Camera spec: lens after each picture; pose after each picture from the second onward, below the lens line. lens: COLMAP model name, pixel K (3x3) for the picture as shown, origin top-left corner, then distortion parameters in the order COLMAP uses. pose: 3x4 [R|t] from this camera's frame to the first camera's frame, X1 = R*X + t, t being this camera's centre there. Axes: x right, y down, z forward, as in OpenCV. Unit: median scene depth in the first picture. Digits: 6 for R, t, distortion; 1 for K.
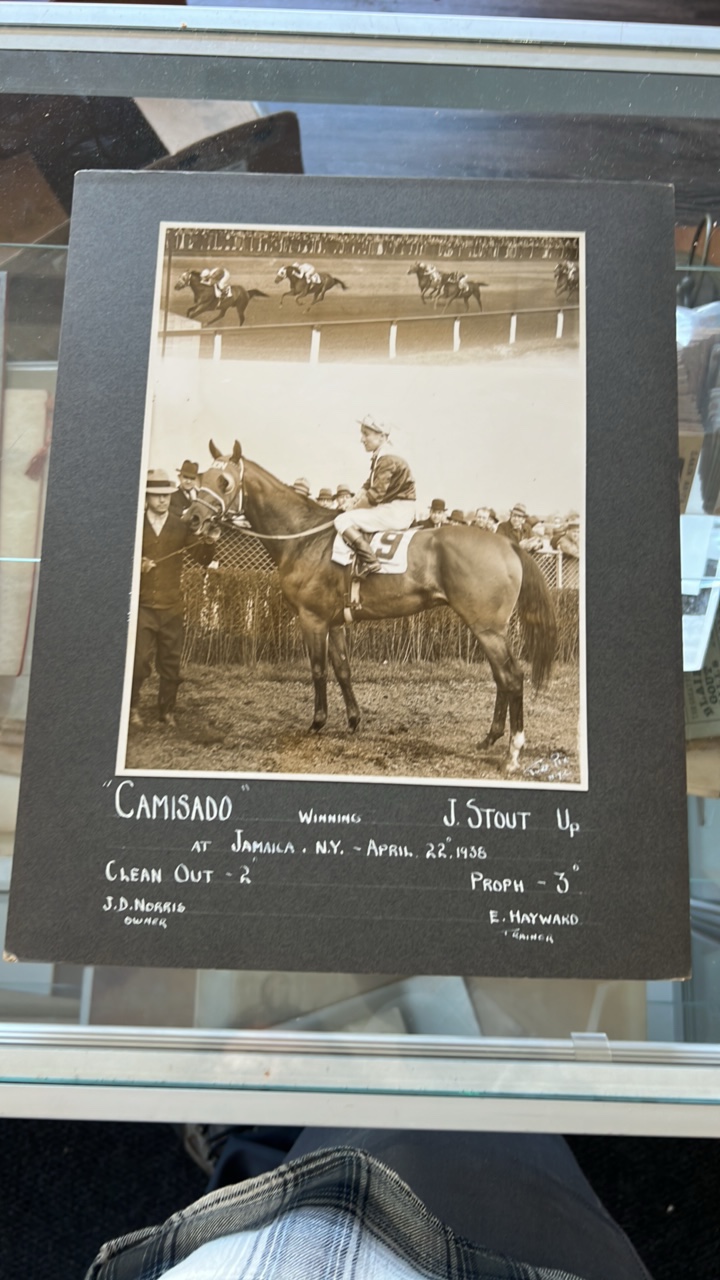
lens RADIAL K [[949.8, 0, 359.1], [0, 949.8, 643.6], [0, 0, 1]] dist [0.047119, -0.066706]
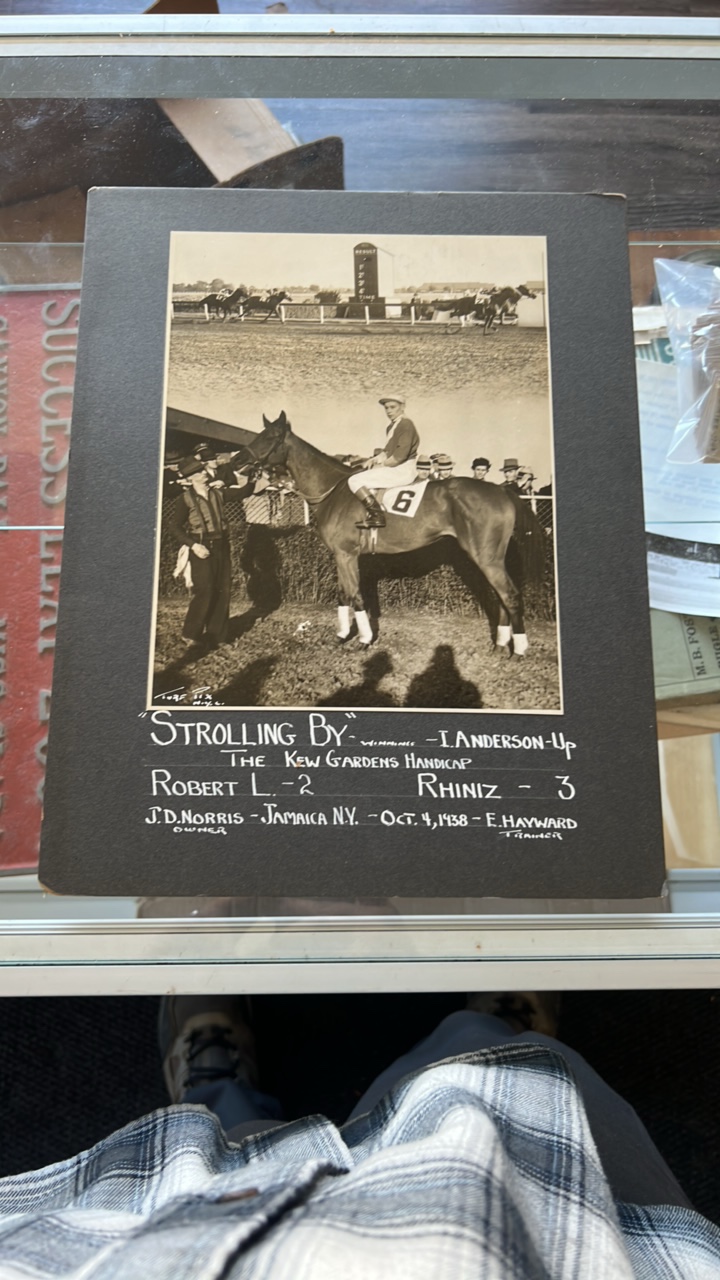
lens RADIAL K [[947.6, 0, 360.0], [0, 947.6, 640.0], [0, 0, 1]] dist [0.041896, -0.056865]
pose [[0.999116, -0.040636, 0.010810, -0.073368], [0.041044, 0.998330, -0.040652, 0.043334], [-0.009140, 0.041059, 0.999115, -0.033975]]
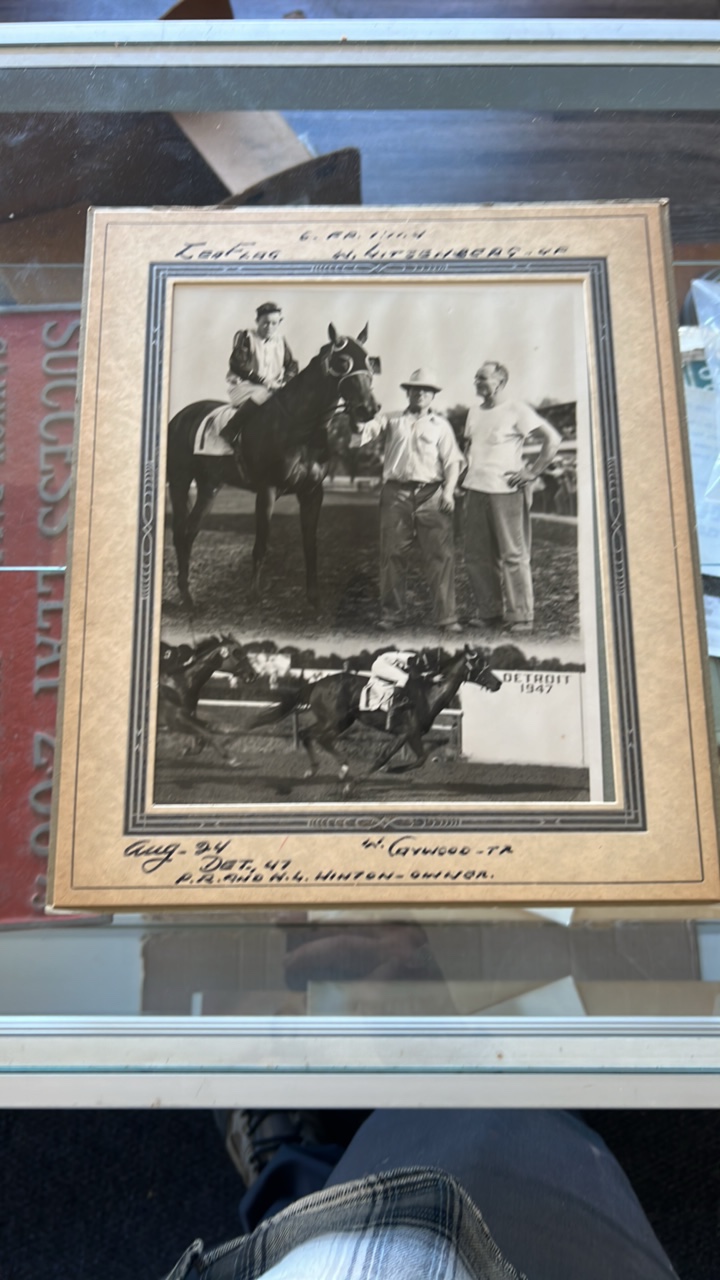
lens RADIAL K [[948.2, 0, 358.7], [0, 948.2, 639.8], [0, 0, 1]] dist [0.049222, -0.071359]
pose [[0.999354, -0.035035, -0.008056, -0.069721], [0.034601, 0.998205, -0.048883, 0.020464], [0.009754, 0.048573, 0.998772, 0.000239]]
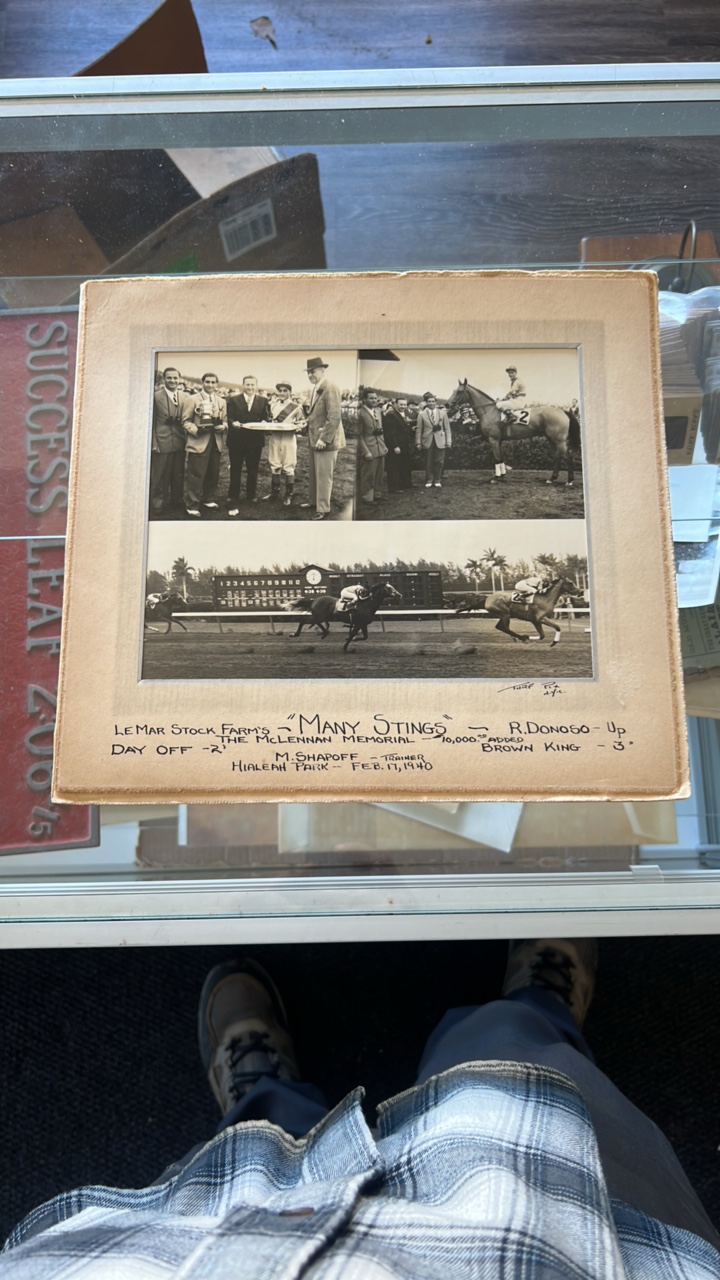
lens RADIAL K [[948.0, 0, 361.5], [0, 948.0, 642.2], [0, 0, 1]] dist [0.041409, -0.051386]
pose [[0.998350, -0.056856, -0.008067, -0.033385], [0.056575, 0.997897, -0.031649, 0.046458], [0.009849, 0.031141, 0.999466, -0.084448]]
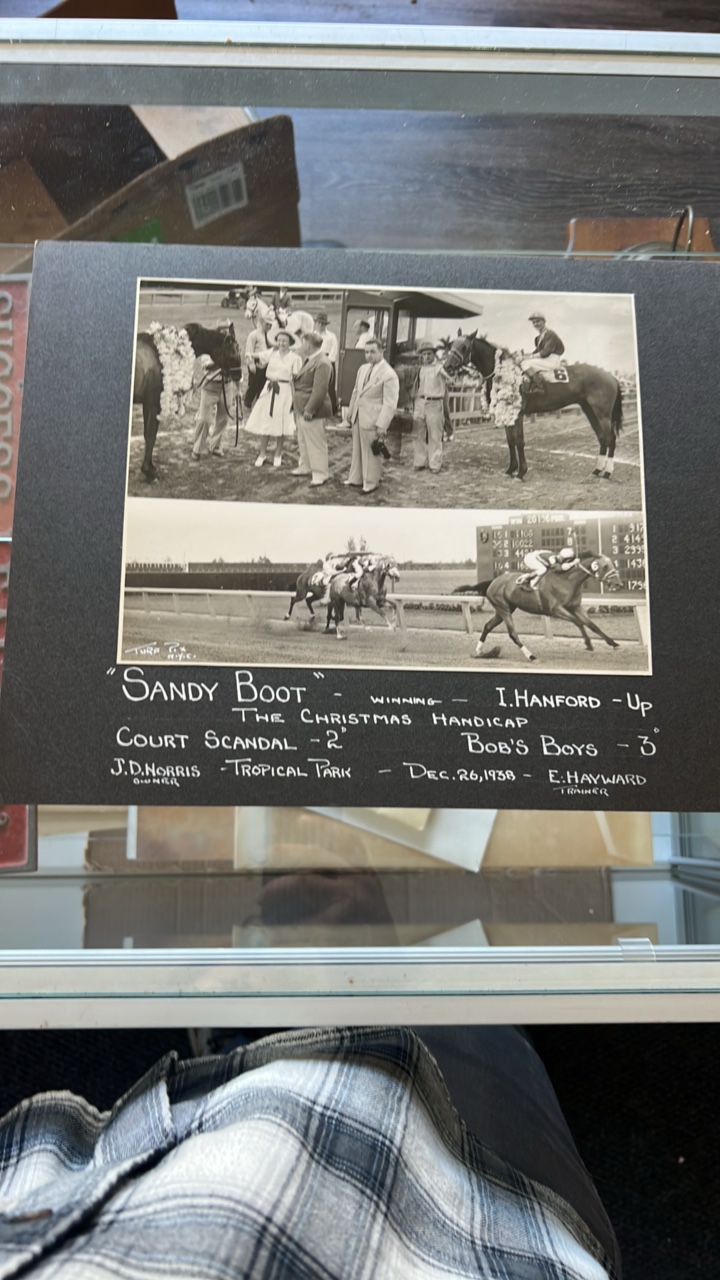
lens RADIAL K [[947.8, 0, 360.0], [0, 947.8, 640.0], [0, 0, 1]] dist [0.044676, -0.061465]
pose [[0.999201, -0.032885, 0.022734, -0.030977], [0.032949, 0.999454, -0.002443, 0.017619], [-0.022642, 0.003190, 0.999739, -0.034804]]
